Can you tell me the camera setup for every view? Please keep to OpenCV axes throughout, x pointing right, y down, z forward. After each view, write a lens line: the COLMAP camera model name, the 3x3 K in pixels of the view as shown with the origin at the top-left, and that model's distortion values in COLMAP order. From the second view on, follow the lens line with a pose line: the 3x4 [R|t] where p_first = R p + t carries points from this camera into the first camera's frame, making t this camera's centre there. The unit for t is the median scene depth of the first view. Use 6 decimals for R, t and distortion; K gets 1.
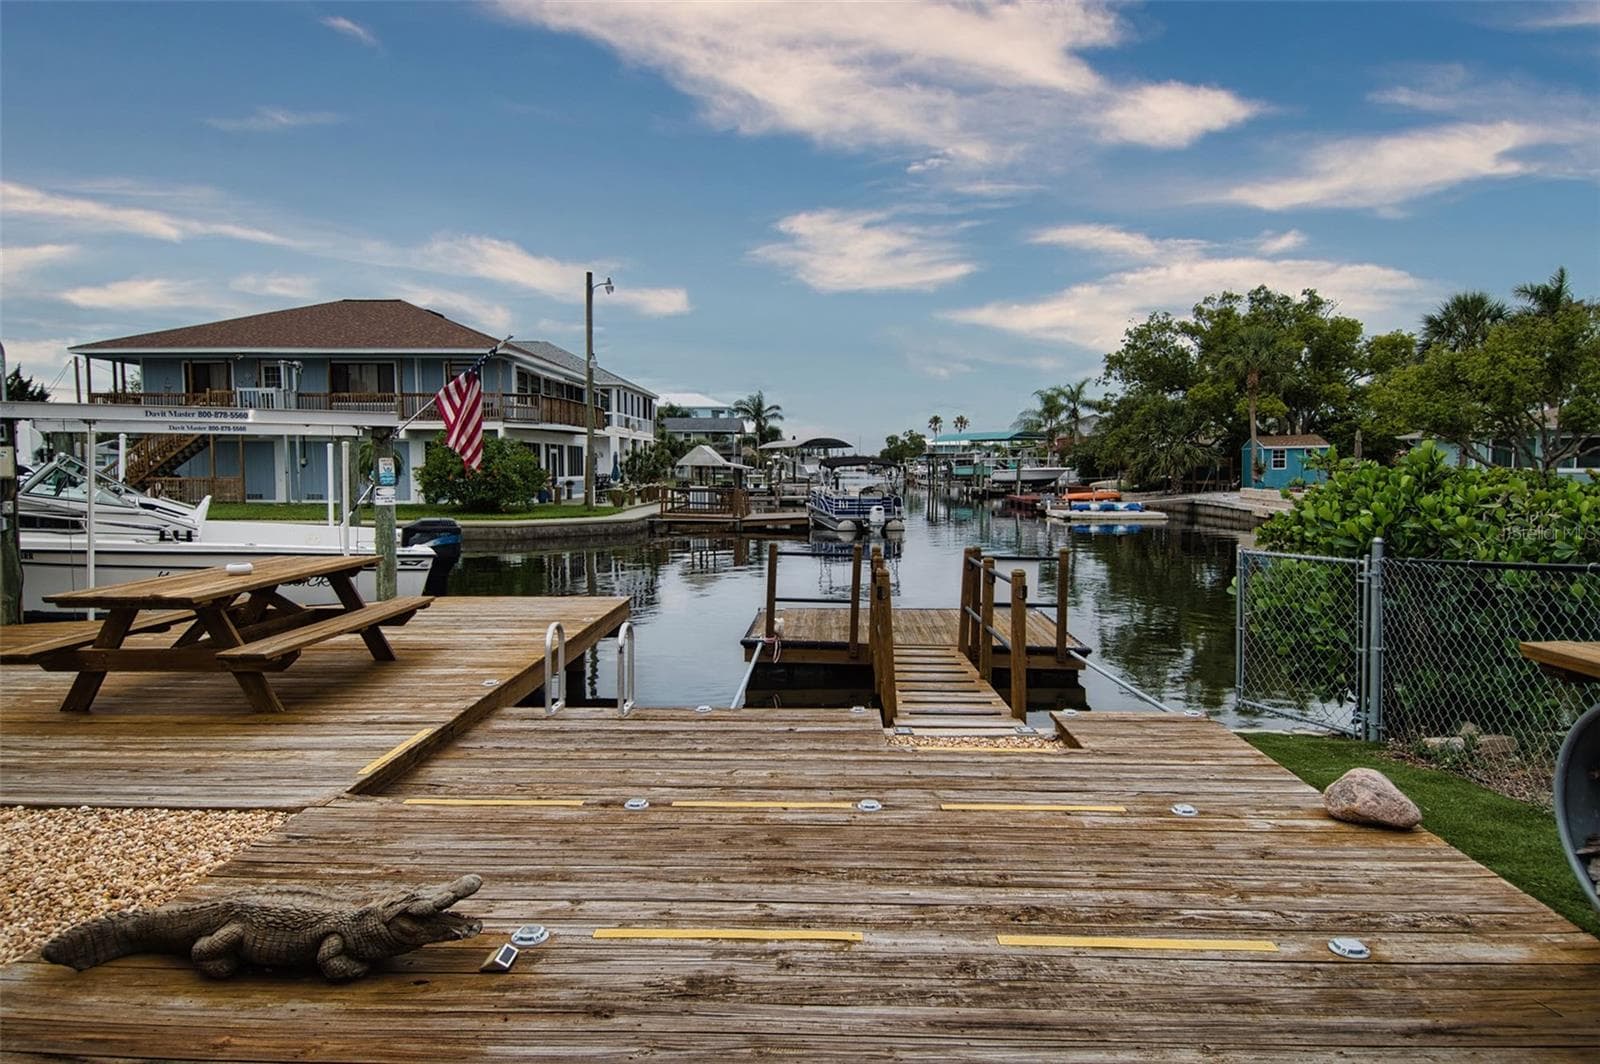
lens RADIAL K [[967.4, 0, 801.2], [0, 967.4, 517.7], [0, 0, 1]] dist [0.070510, -0.074774]
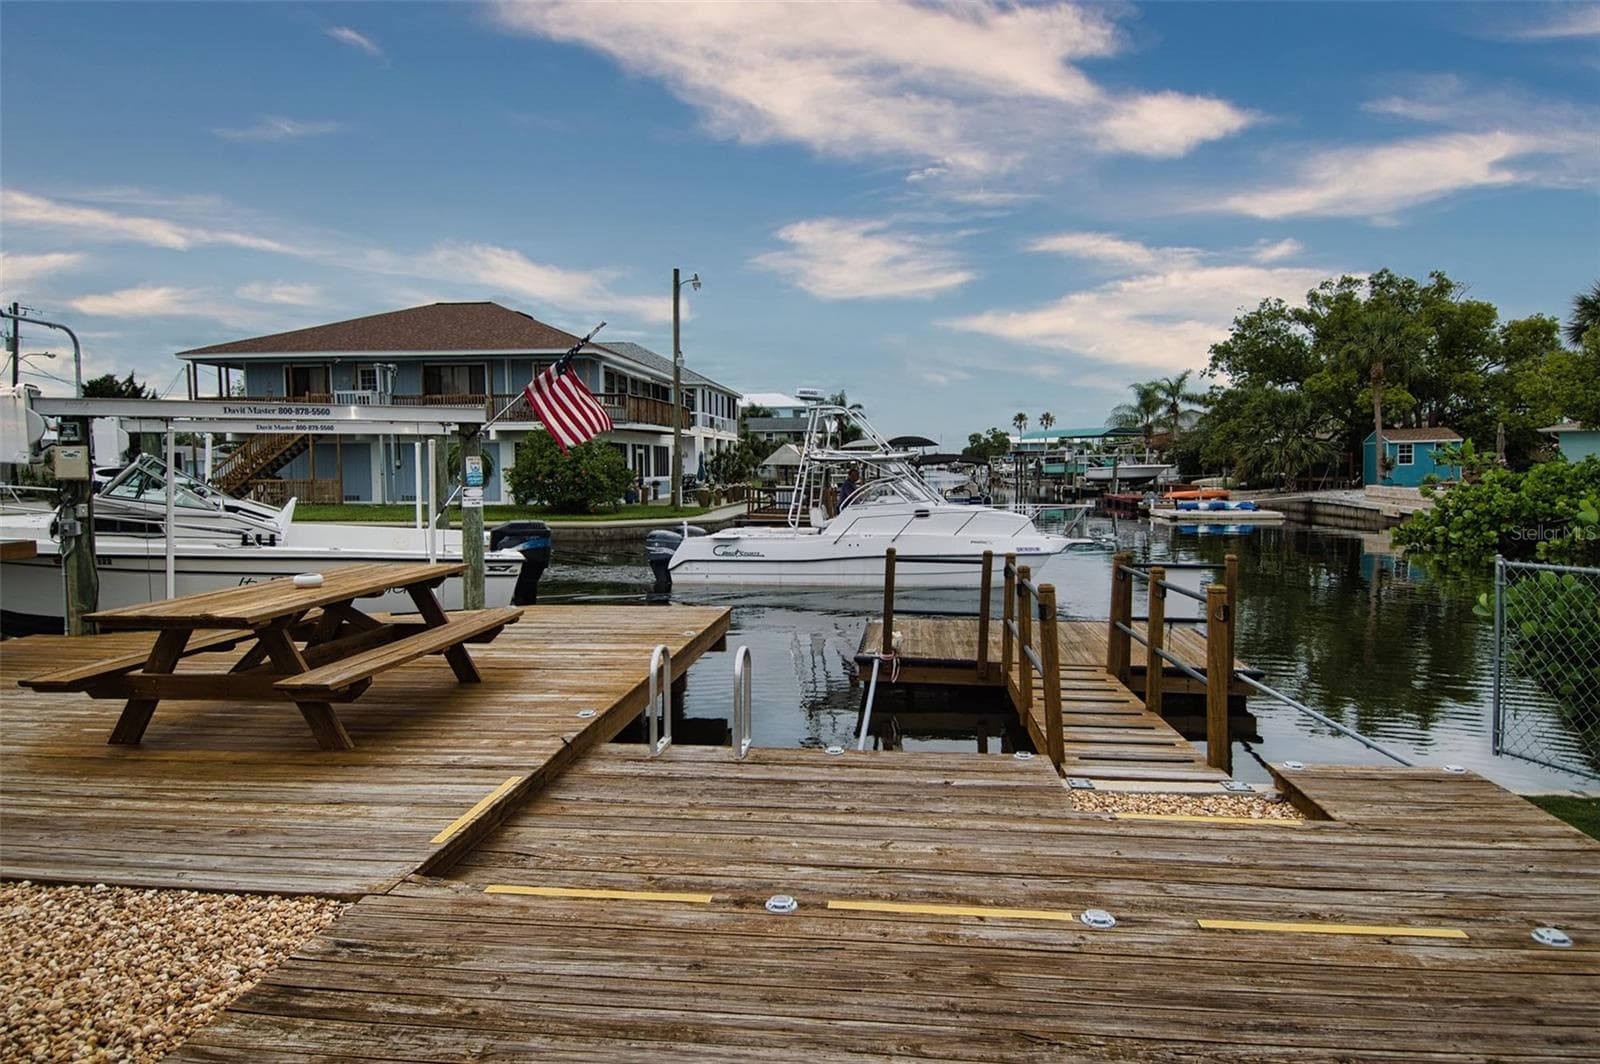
lens RADIAL K [[967.4, 0, 801.2], [0, 967.4, 517.7], [0, 0, 1]] dist [0.070510, -0.074774]
pose [[0.996631, -0.001481, -0.081997, -0.037559], [0.001514, 0.999999, 0.000344, -0.002588], [0.081997, -0.000467, 0.996632, 0.101502]]
